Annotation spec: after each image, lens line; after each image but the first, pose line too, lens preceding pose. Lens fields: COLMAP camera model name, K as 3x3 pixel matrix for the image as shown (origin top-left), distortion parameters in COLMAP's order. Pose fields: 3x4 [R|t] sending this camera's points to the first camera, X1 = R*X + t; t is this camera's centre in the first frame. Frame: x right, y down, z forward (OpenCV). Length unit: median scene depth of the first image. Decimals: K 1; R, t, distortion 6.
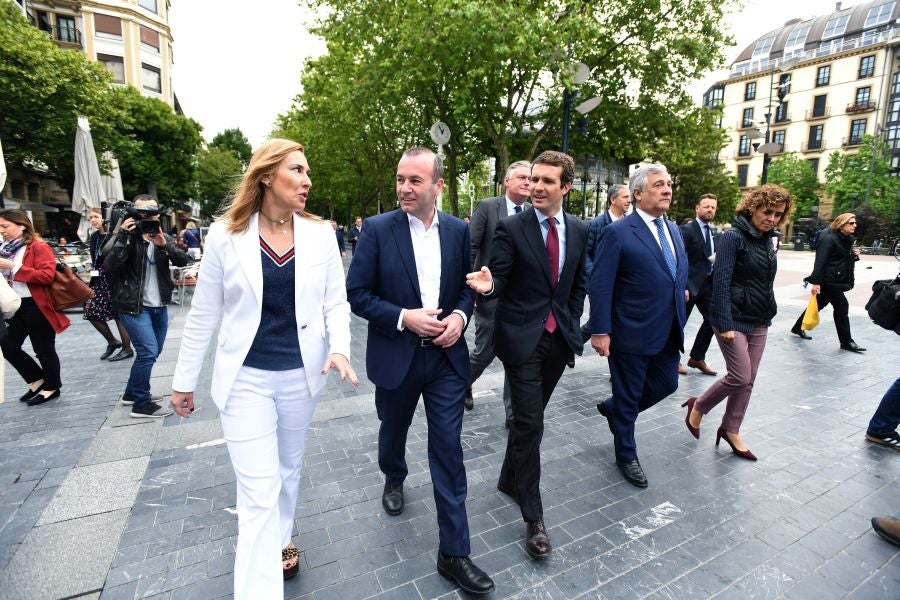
lens RADIAL K [[506.2, 0, 458.1], [0, 506.2, 296.0], [0, 0, 1]] dist [-0.047968, 0.029168]
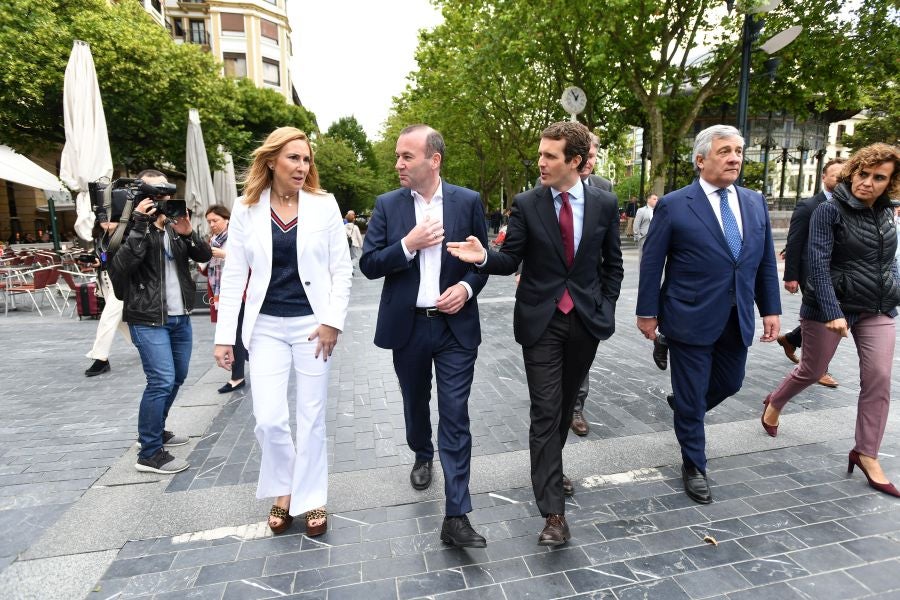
lens RADIAL K [[506.2, 0, 458.1], [0, 506.2, 296.0], [0, 0, 1]] dist [-0.047968, 0.029168]
pose [[0.966305, 0.008819, -0.257247, -0.004230], [-0.006724, 0.999937, 0.009023, -0.008774], [0.257311, -0.006989, 0.966303, 0.157763]]
